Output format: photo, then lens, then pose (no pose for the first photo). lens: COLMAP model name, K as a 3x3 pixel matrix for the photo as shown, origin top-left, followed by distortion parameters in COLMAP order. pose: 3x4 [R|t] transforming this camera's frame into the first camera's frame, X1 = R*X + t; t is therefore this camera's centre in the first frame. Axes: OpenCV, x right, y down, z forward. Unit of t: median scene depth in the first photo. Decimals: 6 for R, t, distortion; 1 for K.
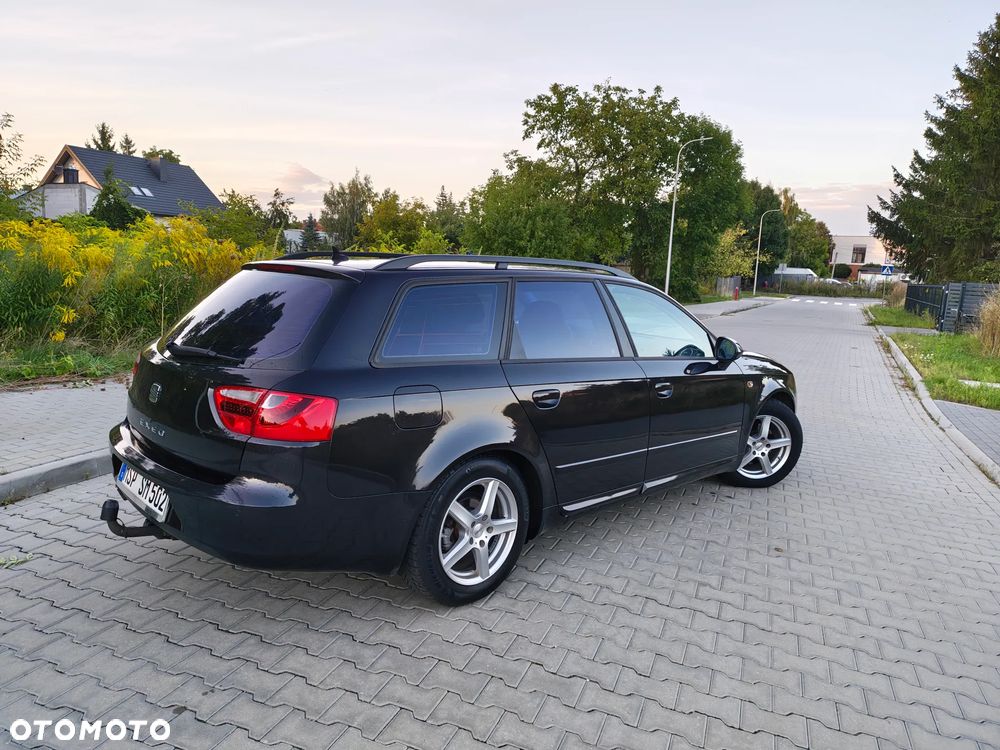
lens RADIAL K [[683.9, 0, 475.2], [0, 683.9, 373.9], [0, 0, 1]] dist [0.073221, -0.089468]
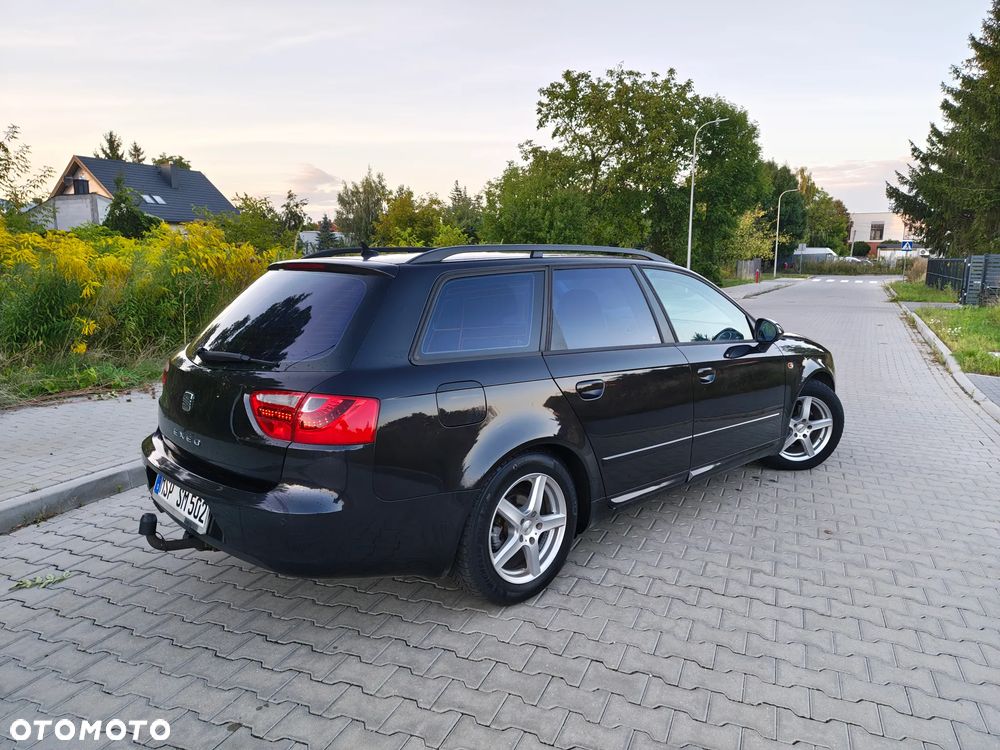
lens RADIAL K [[683.6, 0, 501.1], [0, 683.6, 386.3], [0, 0, 1]] dist [0.066169, -0.073443]
pose [[0.998979, -0.045012, 0.003967, -0.010958], [0.044893, 0.998651, 0.026097, 0.000379], [-0.005137, -0.025892, 0.999652, 0.012948]]
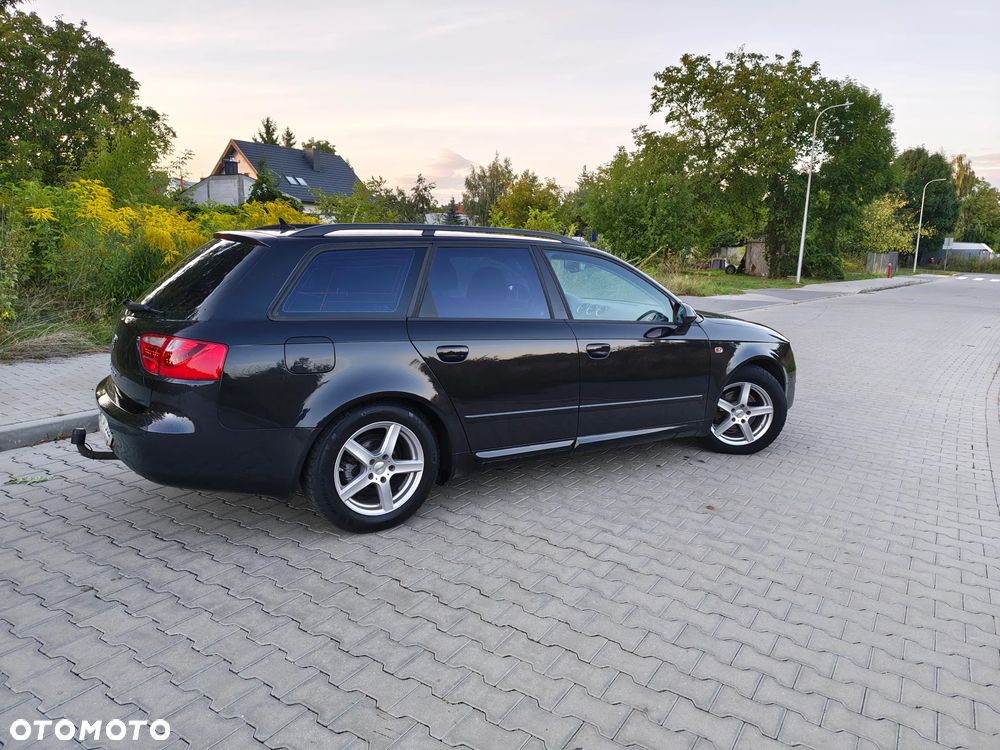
lens RADIAL K [[681.2, 0, 505.3], [0, 681.2, 374.4], [0, 0, 1]] dist [0.066927, -0.076831]
pose [[0.985163, 0.018253, -0.170649, 0.157692], [-0.013530, 0.999494, 0.028799, 0.015575], [0.171088, -0.026063, 0.984911, -0.026752]]
